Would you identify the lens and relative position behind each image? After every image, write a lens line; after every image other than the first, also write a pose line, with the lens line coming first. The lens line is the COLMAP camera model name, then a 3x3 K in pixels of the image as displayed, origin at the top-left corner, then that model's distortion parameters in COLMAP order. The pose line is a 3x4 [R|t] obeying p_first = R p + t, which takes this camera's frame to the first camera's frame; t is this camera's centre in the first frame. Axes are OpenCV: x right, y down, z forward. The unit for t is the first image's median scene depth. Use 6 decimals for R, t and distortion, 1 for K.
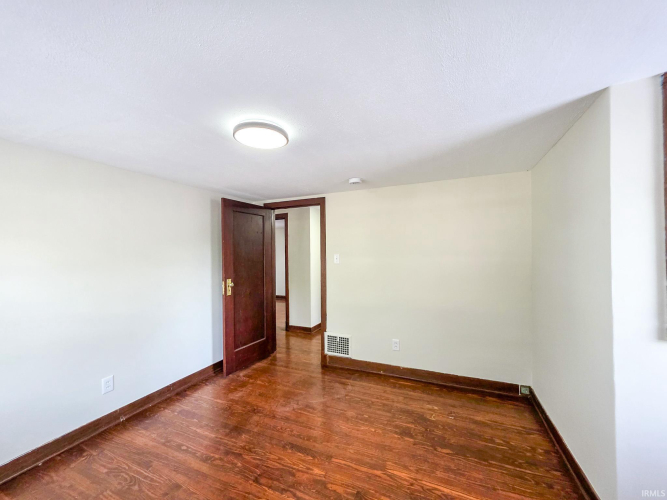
lens RADIAL K [[267.0, 0, 332.8], [0, 267.0, 250.4], [0, 0, 1]] dist [0.000503, 0.000257]
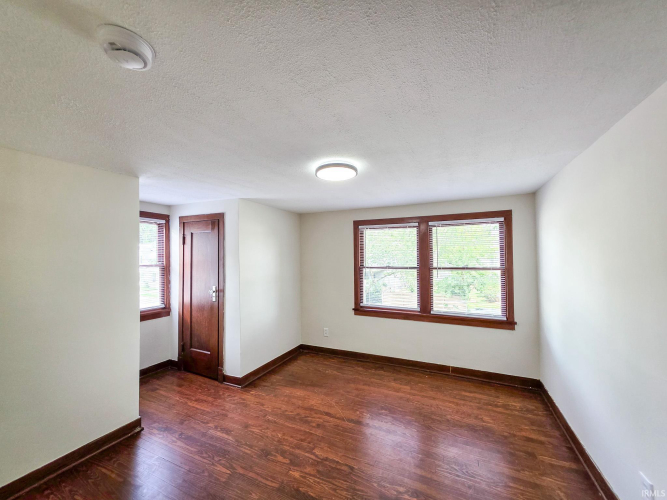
lens RADIAL K [[267.0, 0, 331.3], [0, 267.0, 255.4], [0, 0, 1]] dist [0.000503, 0.000257]
pose [[-0.998670, 0.026716, 0.044097, -0.270077], [0.026225, 0.999588, -0.011686, -0.013059], [-0.044391, -0.010514, -0.998959, 2.085866]]
